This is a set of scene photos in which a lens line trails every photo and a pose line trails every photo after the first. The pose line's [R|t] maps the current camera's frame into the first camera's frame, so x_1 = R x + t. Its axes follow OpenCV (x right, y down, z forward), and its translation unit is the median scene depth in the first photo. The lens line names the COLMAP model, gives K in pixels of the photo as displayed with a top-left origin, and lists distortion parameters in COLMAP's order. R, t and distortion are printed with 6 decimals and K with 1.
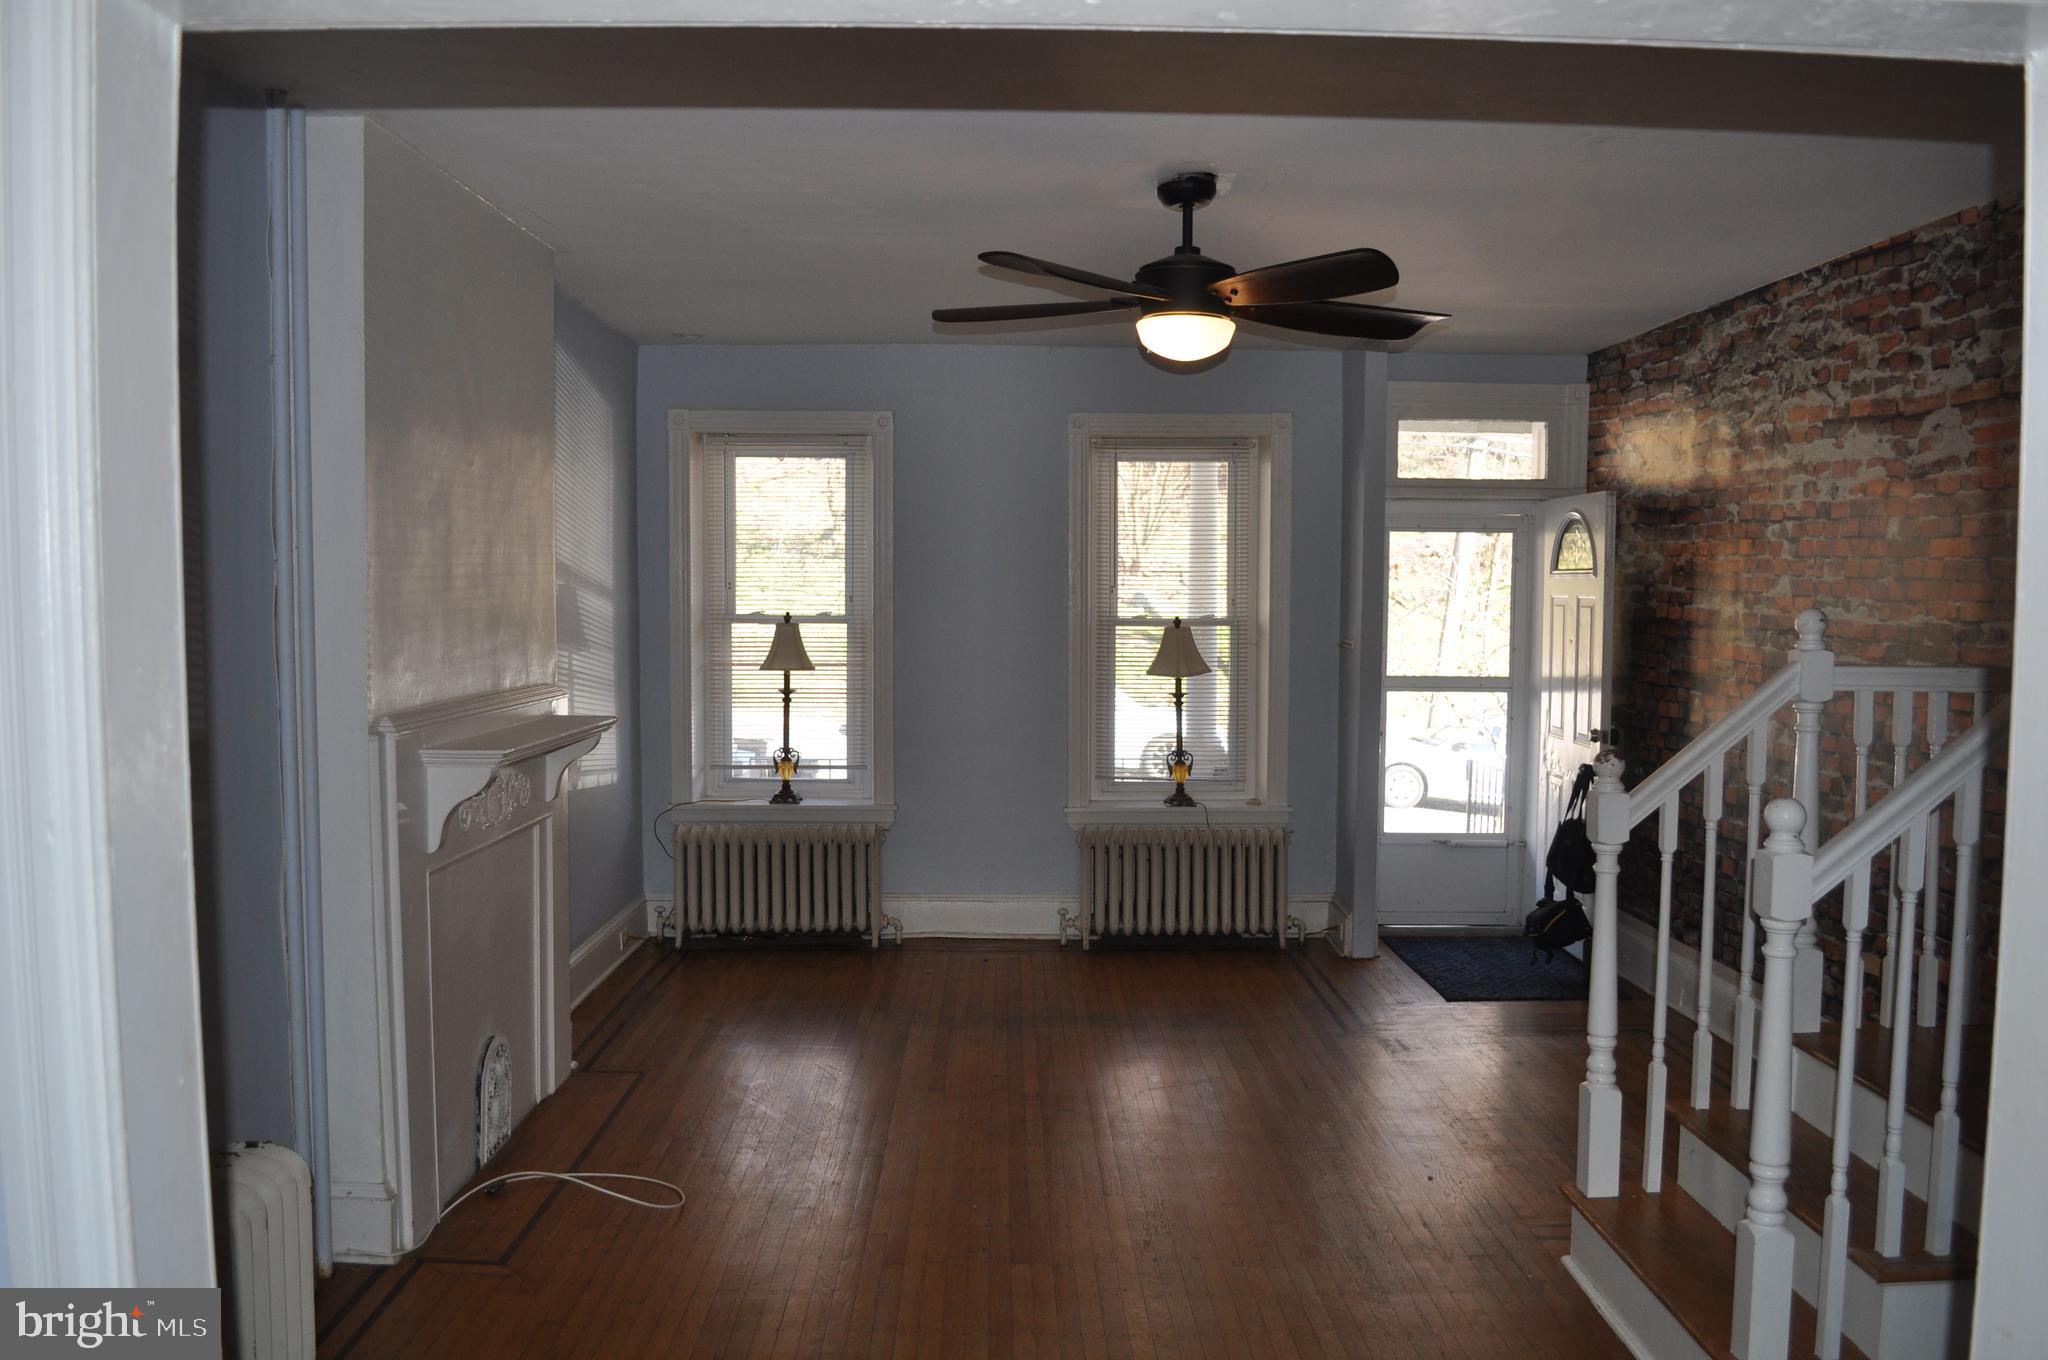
lens RADIAL K [[1604.9, 0, 1040.8], [0, 1604.9, 688.8], [0, 0, 1]] dist [-0.089017, 0.017493]
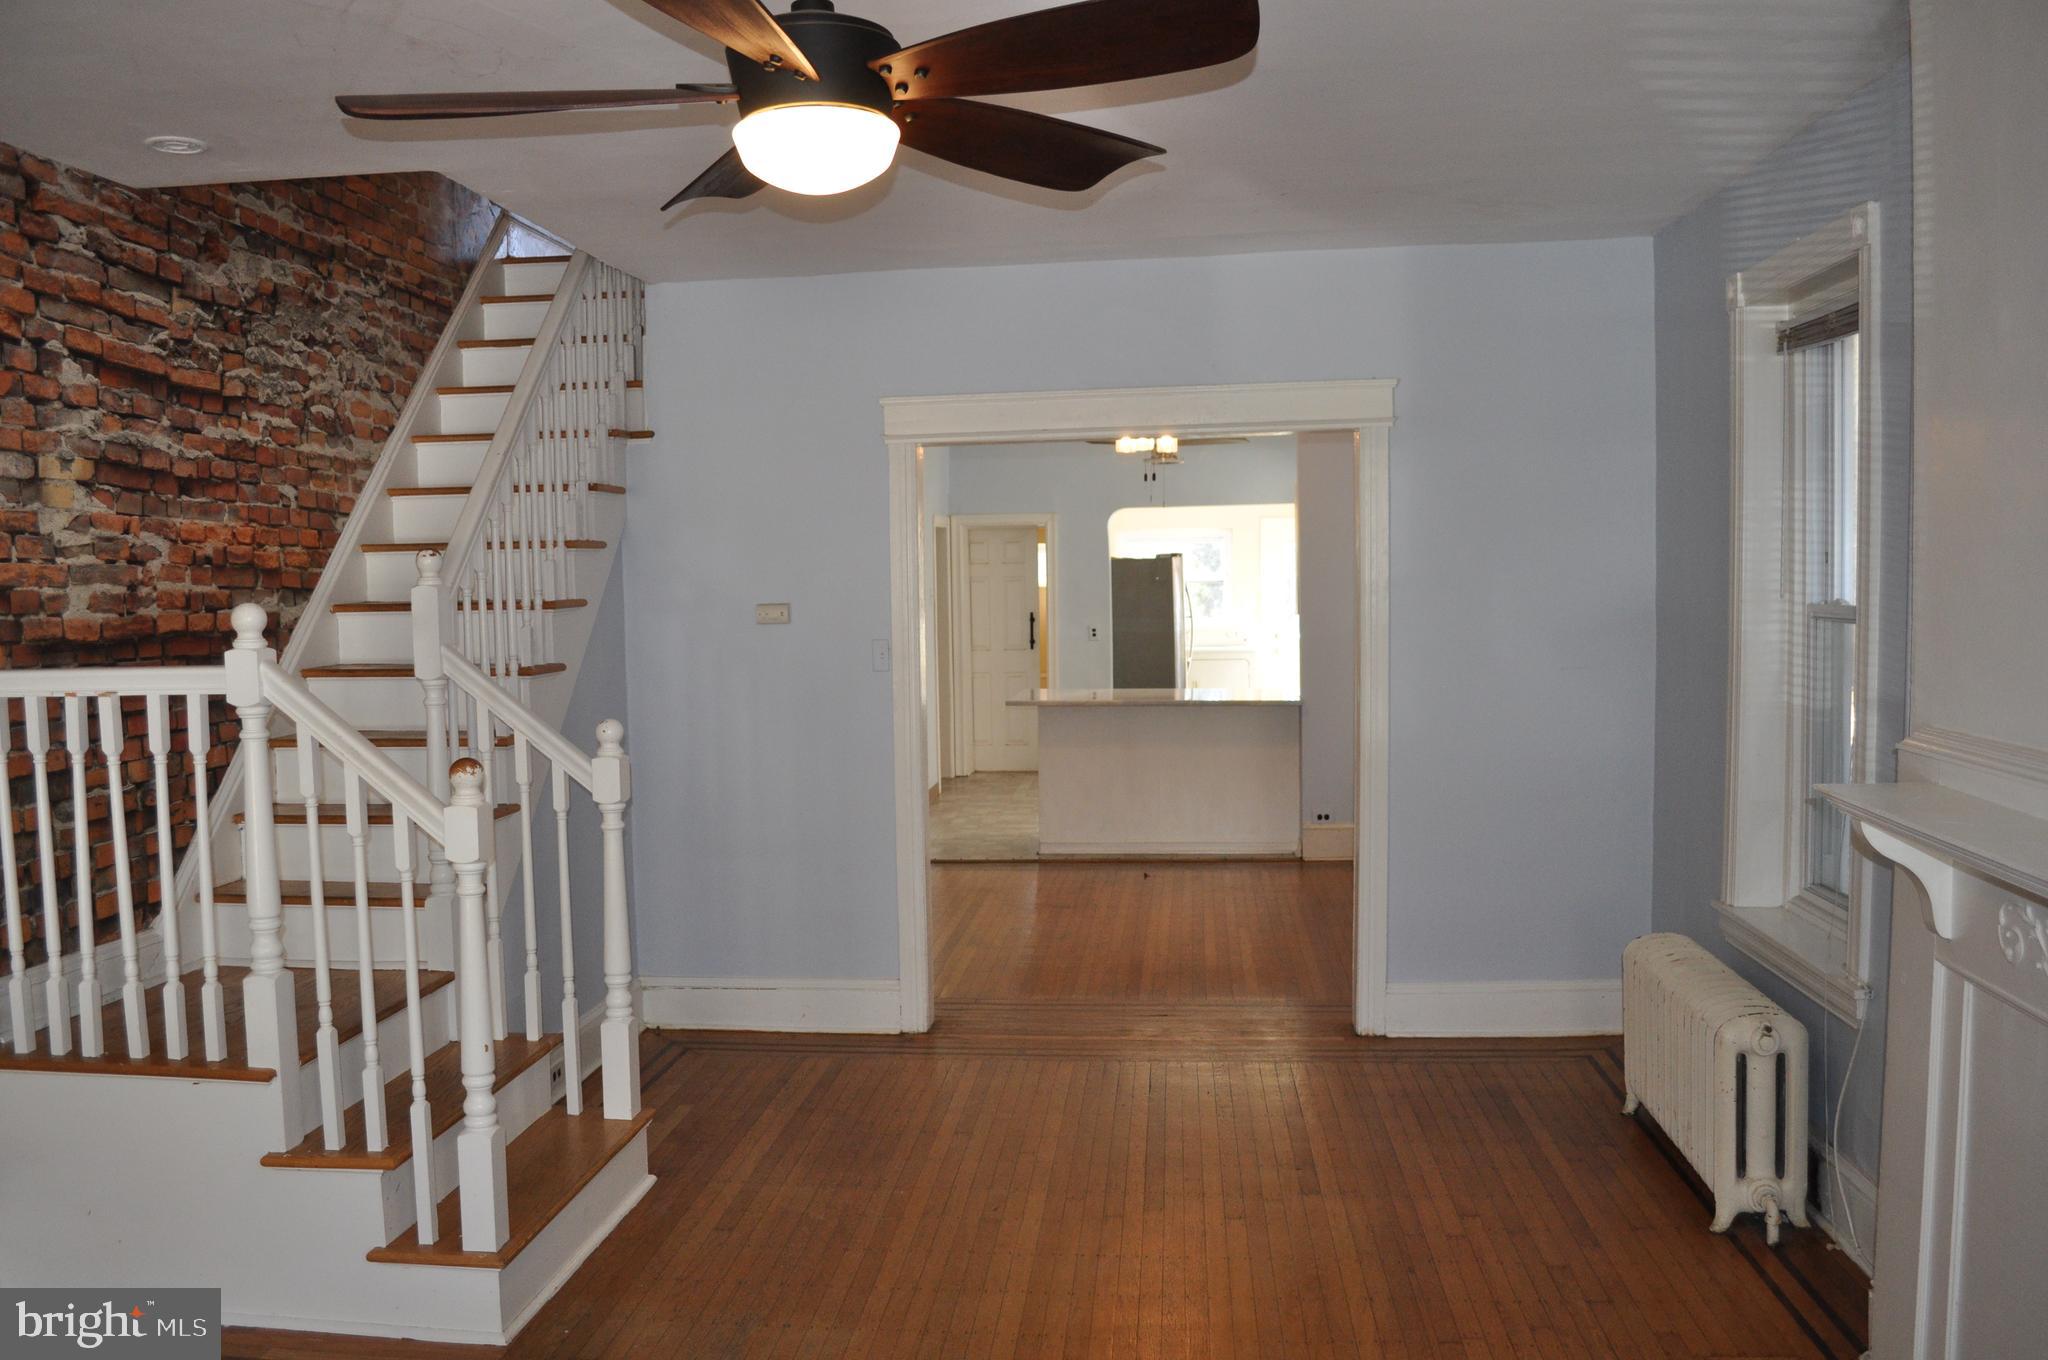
lens RADIAL K [[1604.9, 0, 1021.4], [0, 1604.9, 672.6], [0, 0, 1]] dist [-0.089017, 0.017493]
pose [[-0.990203, -0.003585, 0.139590, -0.038339], [0.014163, 0.991936, 0.125942, -0.064228], [-0.138916, 0.126685, -0.982168, 0.969110]]
